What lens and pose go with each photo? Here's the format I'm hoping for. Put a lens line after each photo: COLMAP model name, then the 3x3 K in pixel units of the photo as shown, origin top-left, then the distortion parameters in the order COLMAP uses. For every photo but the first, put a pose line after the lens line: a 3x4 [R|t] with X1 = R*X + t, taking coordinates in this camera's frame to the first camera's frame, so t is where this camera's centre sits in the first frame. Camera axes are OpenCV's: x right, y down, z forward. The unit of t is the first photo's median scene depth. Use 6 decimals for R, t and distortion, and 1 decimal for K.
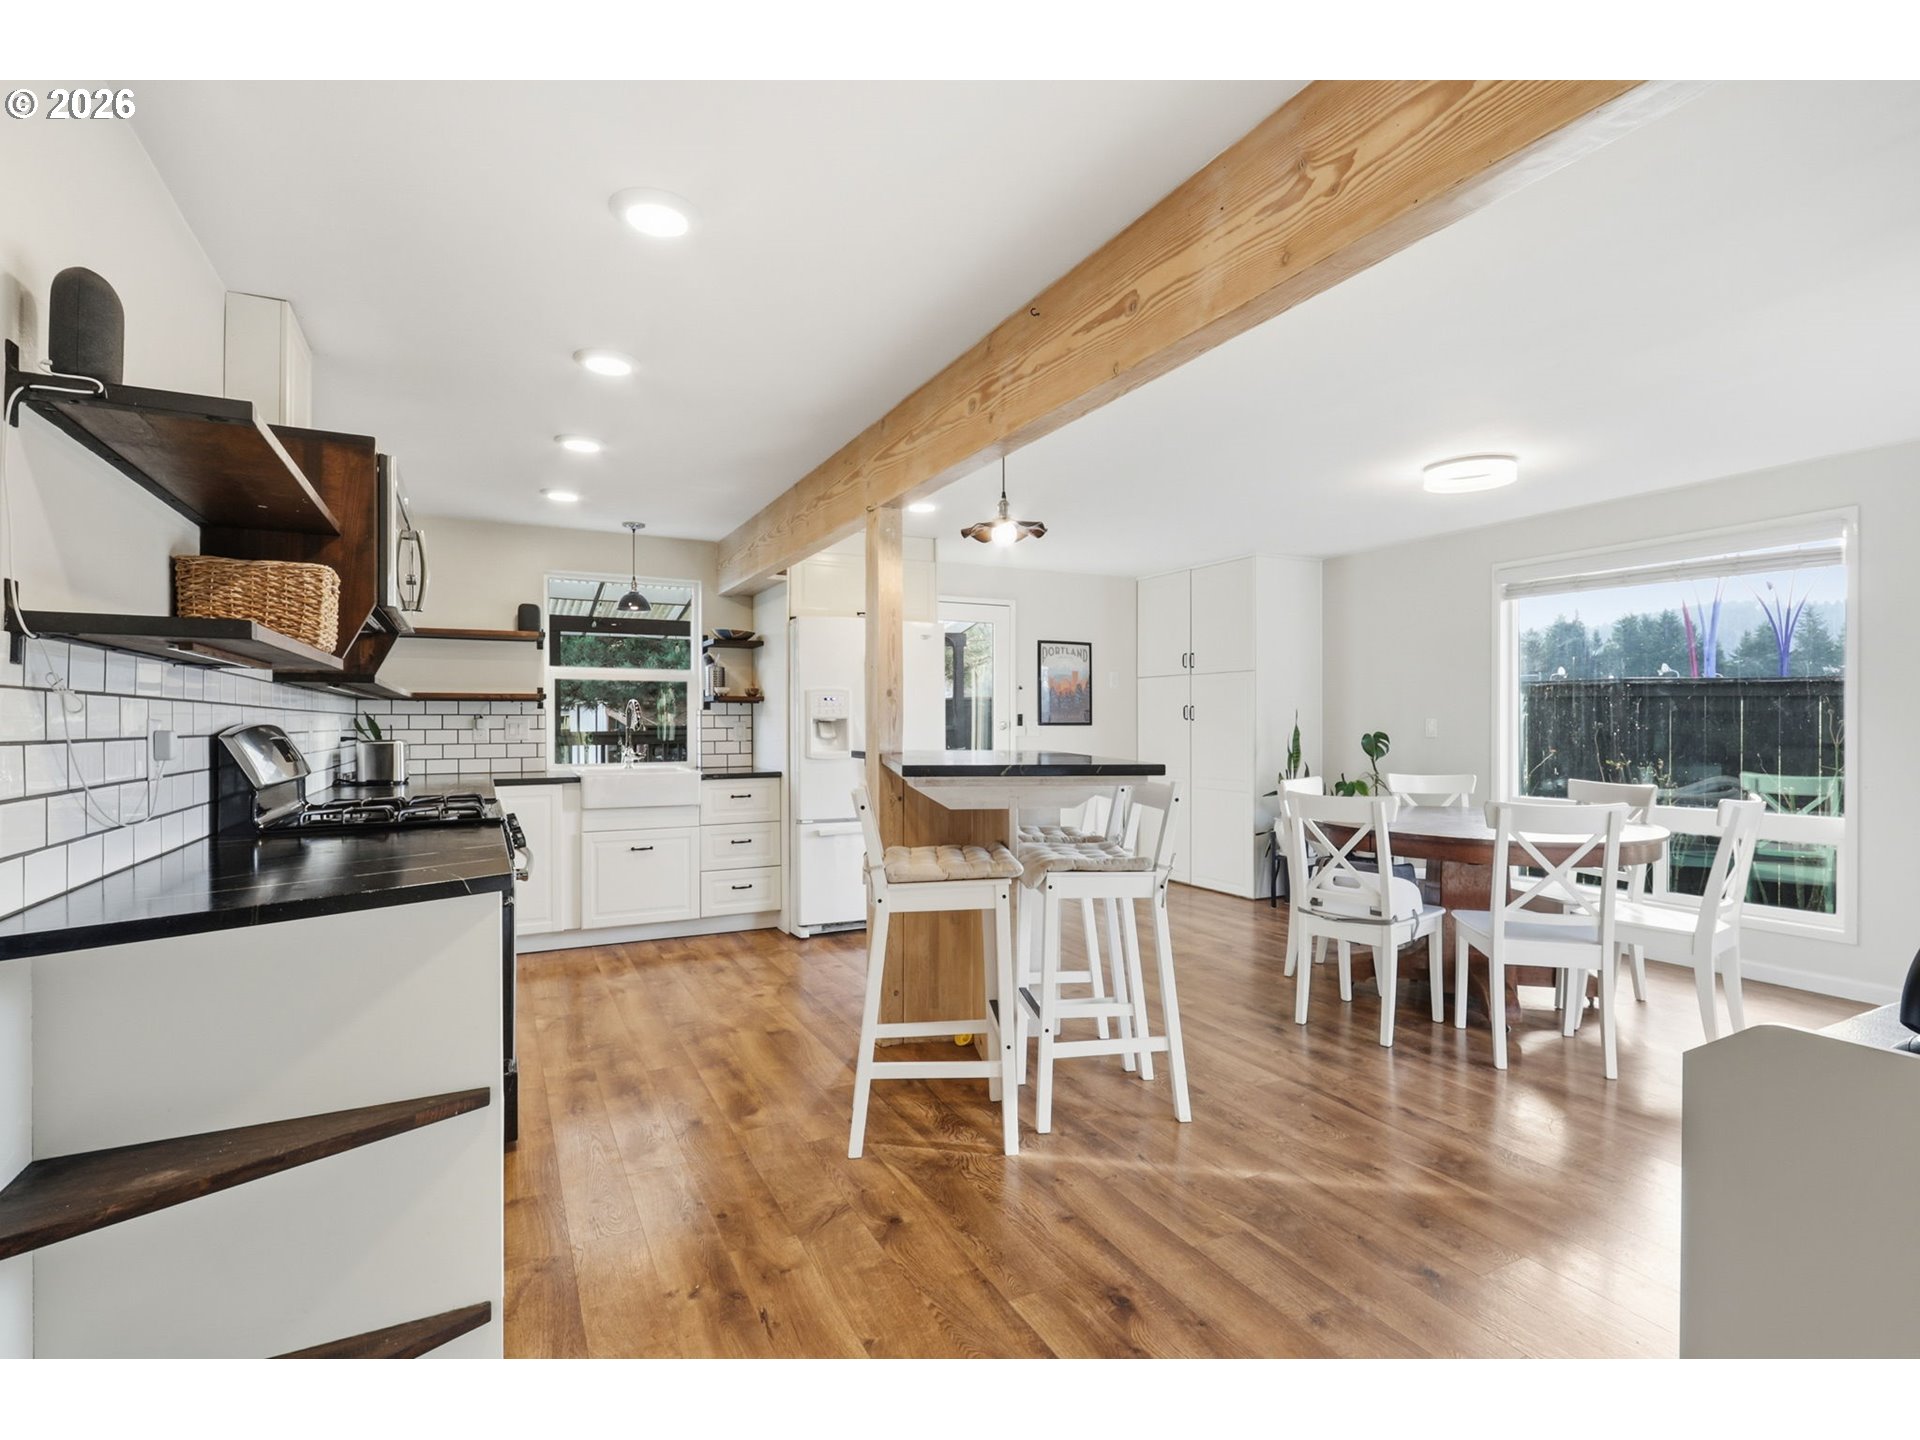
lens RADIAL K [[921.9, 0, 950.5], [0, 921.9, 724.6], [0, 0, 1]] dist [0.000727, 0.000725]
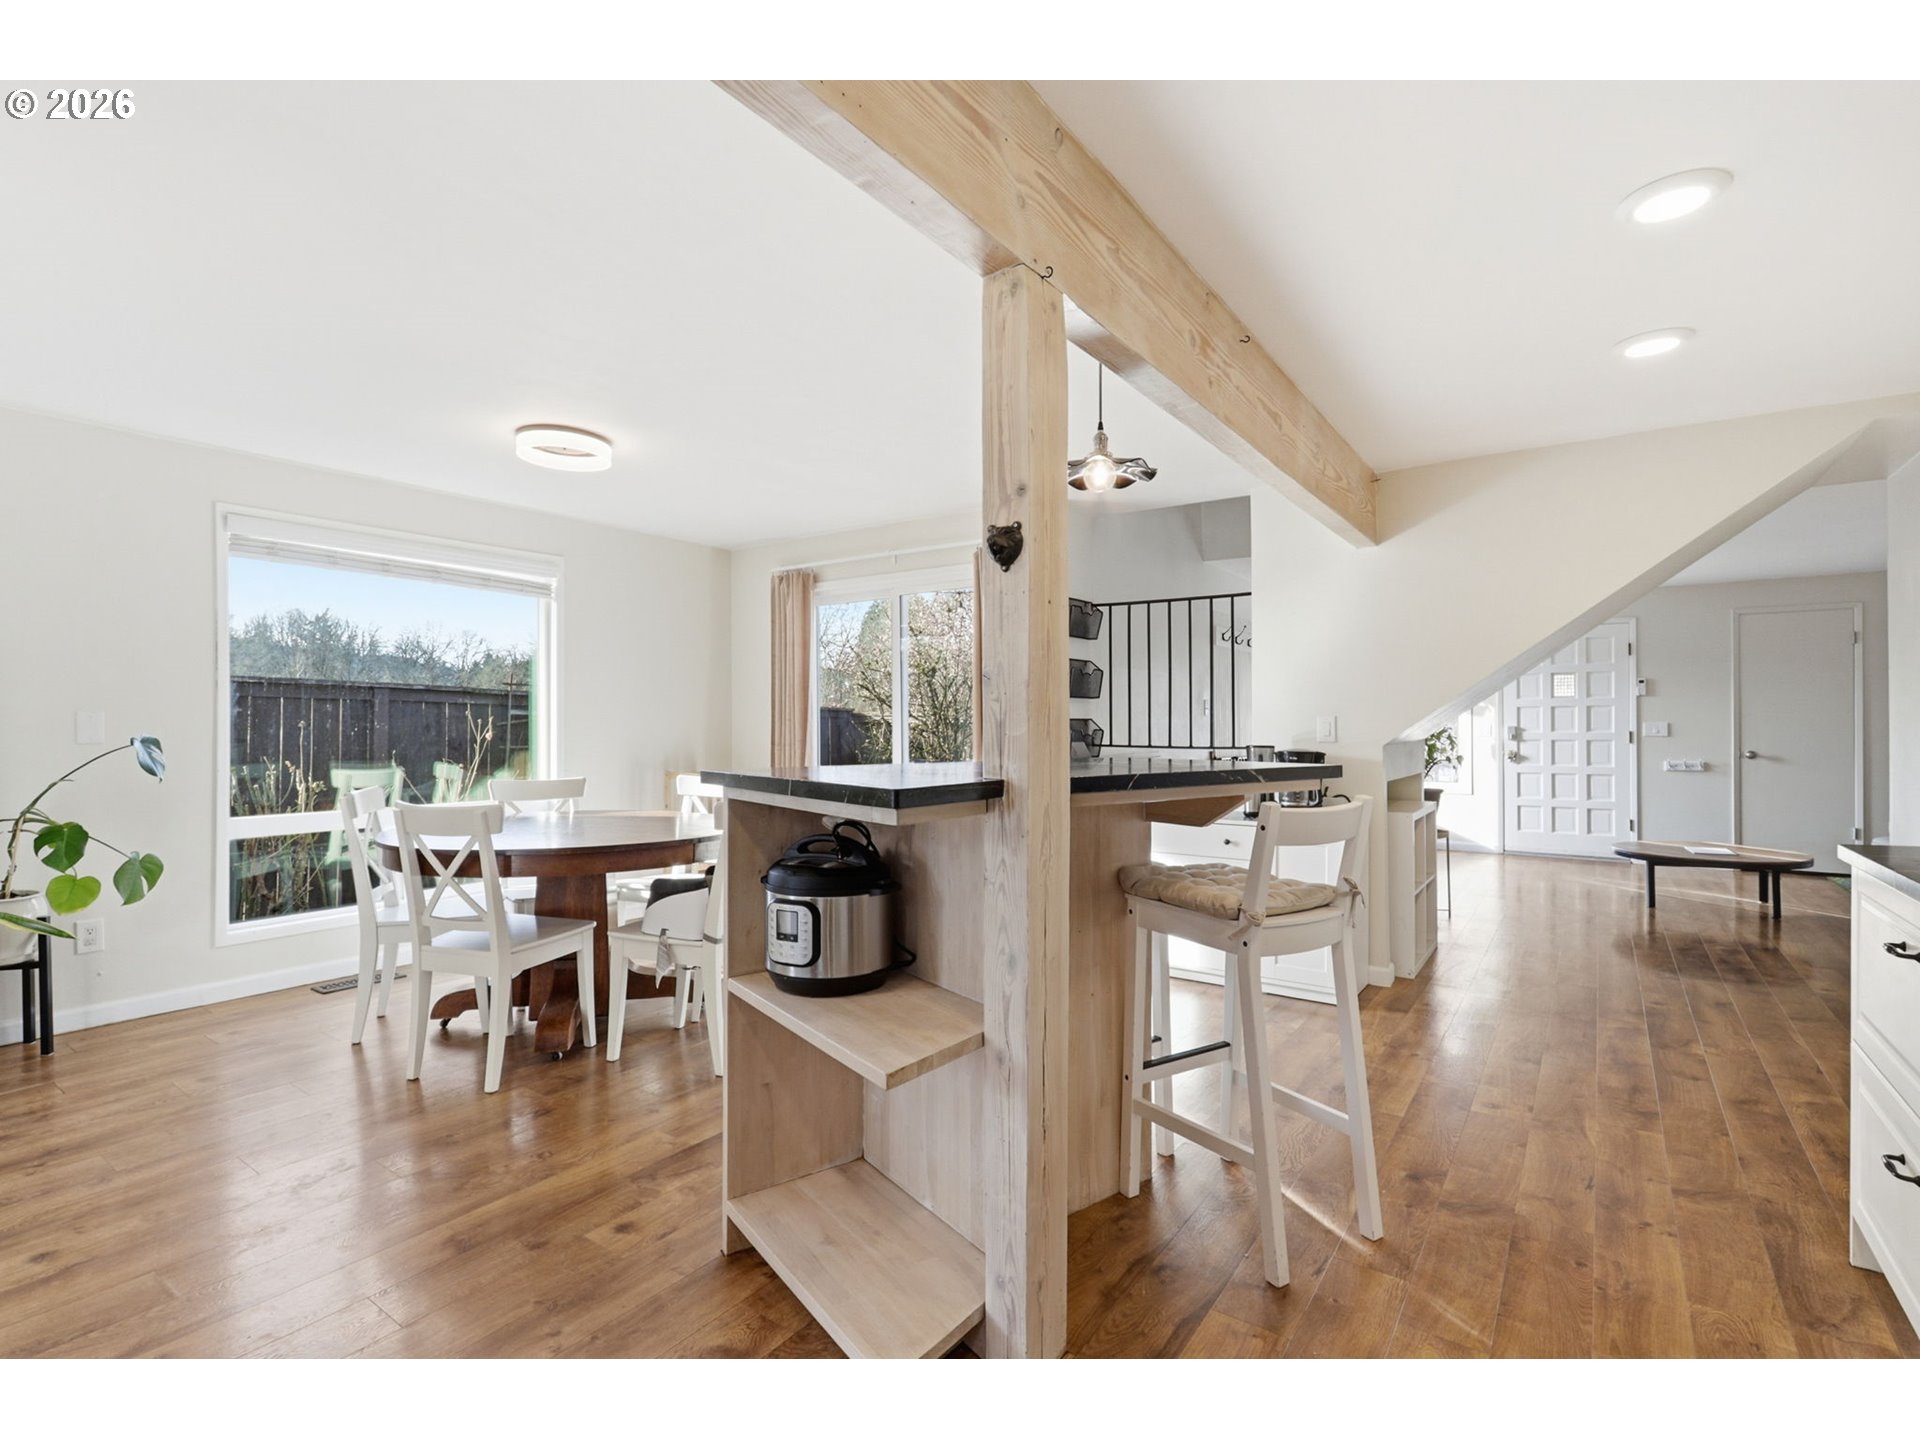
lens RADIAL K [[950.6, 0, 937.0], [0, 950.6, 726.5], [0, 0, 1]] dist [-0.002831, -0.000821]
pose [[-0.476757, 0.004696, 0.879023, -0.370904], [0.002600, 0.999989, -0.003932, 0.006582], [-0.879031, 0.000411, -0.476764, 0.969548]]
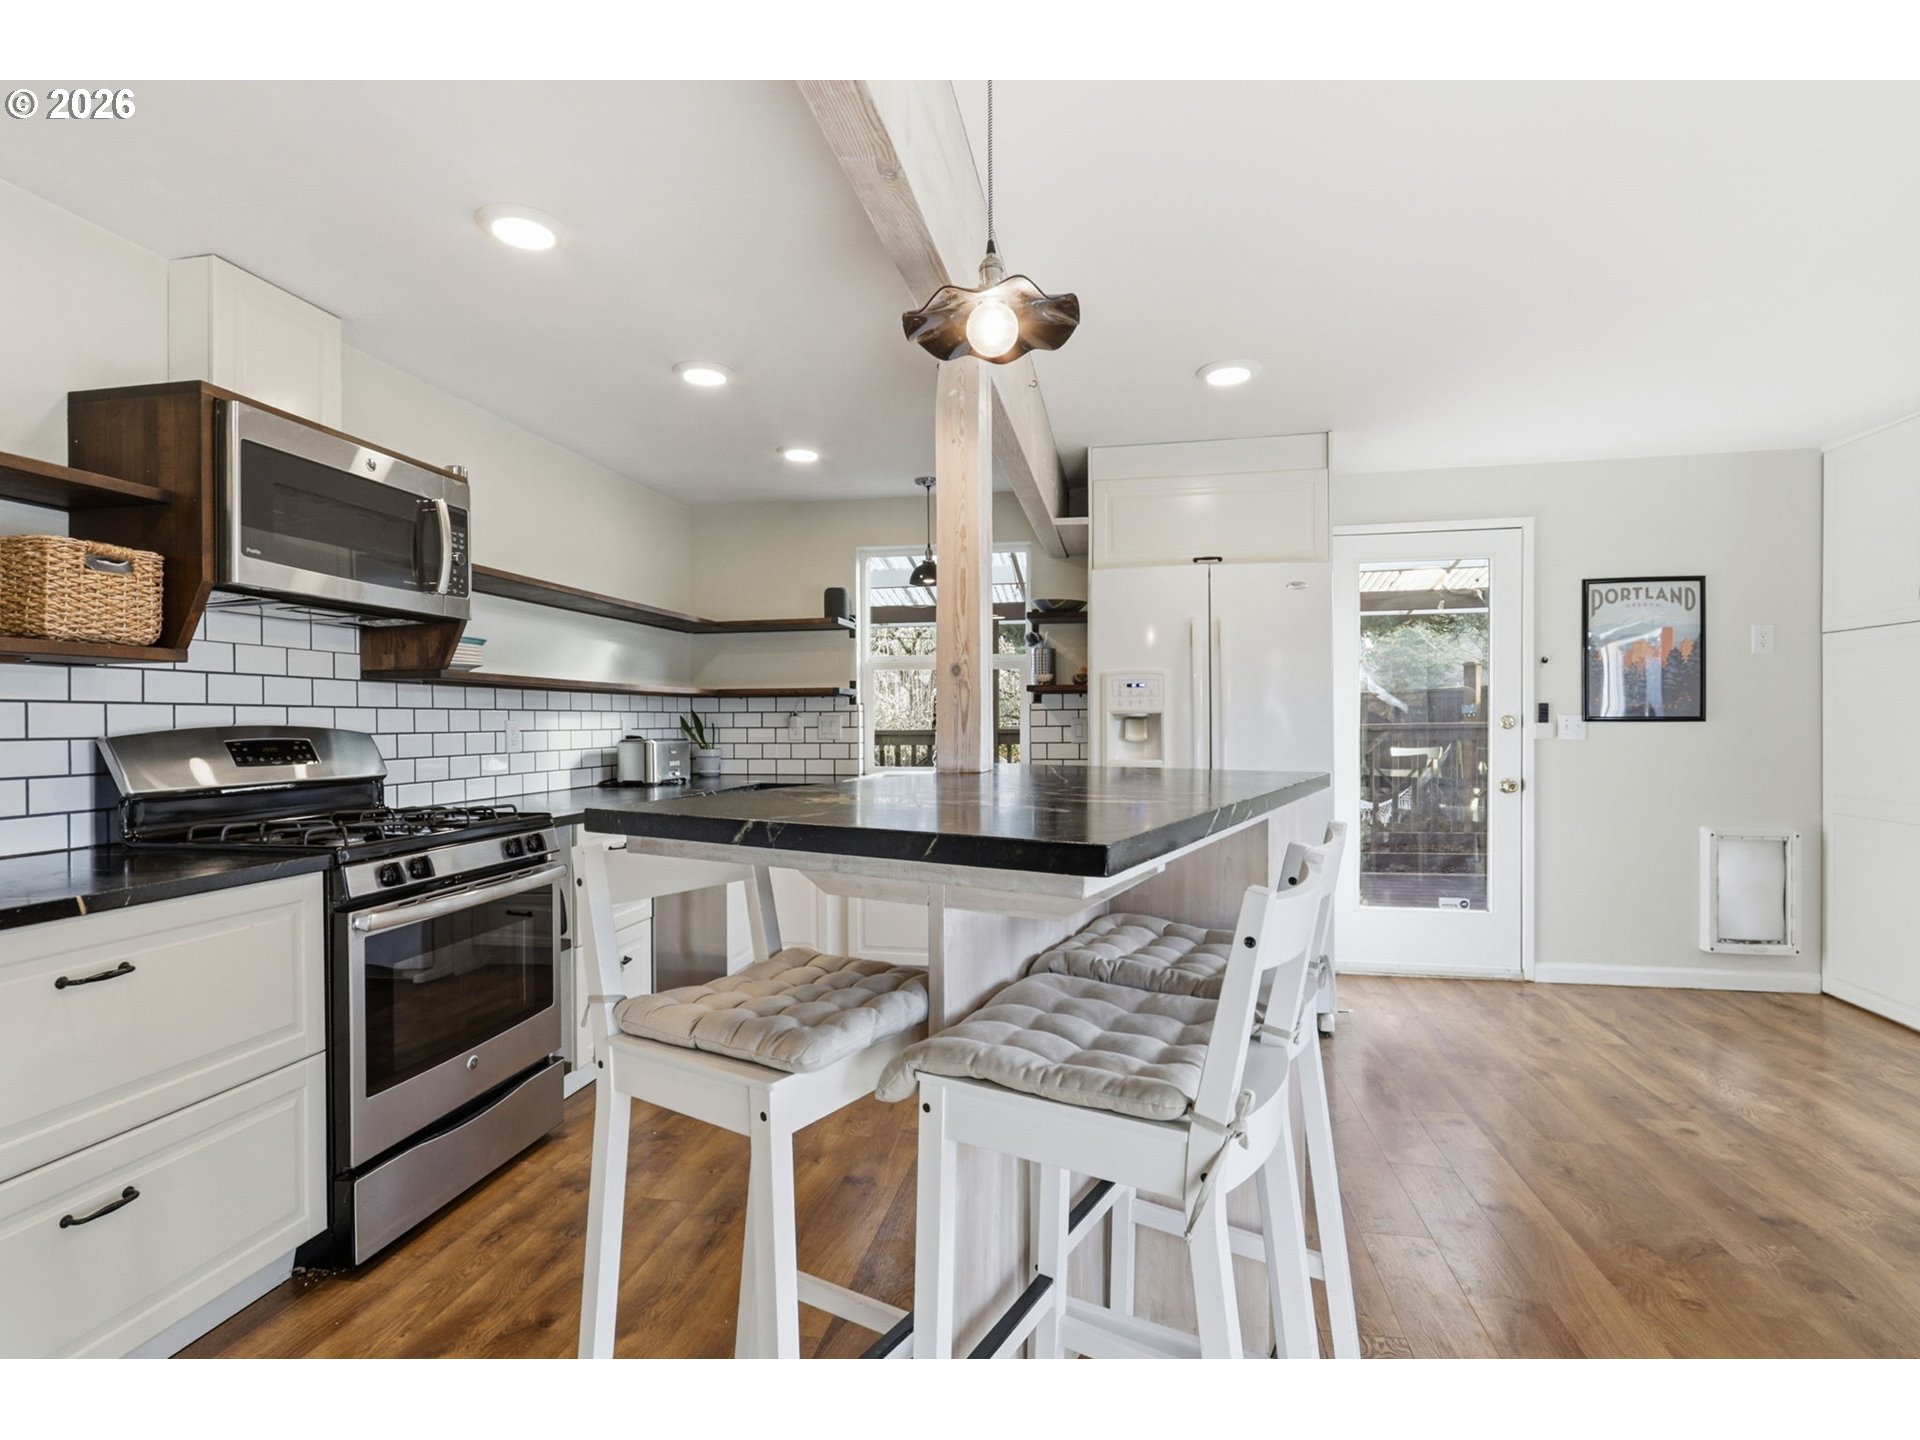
lens RADIAL K [[950.6, 0, 937.0], [0, 950.6, 726.5], [0, 0, 1]] dist [-0.002831, -0.000821]
pose [[0.785413, 0.001297, -0.618970, 0.221024], [0.003069, 0.999977, 0.005990, -0.001299], [0.618964, -0.006604, 0.785392, 0.382022]]
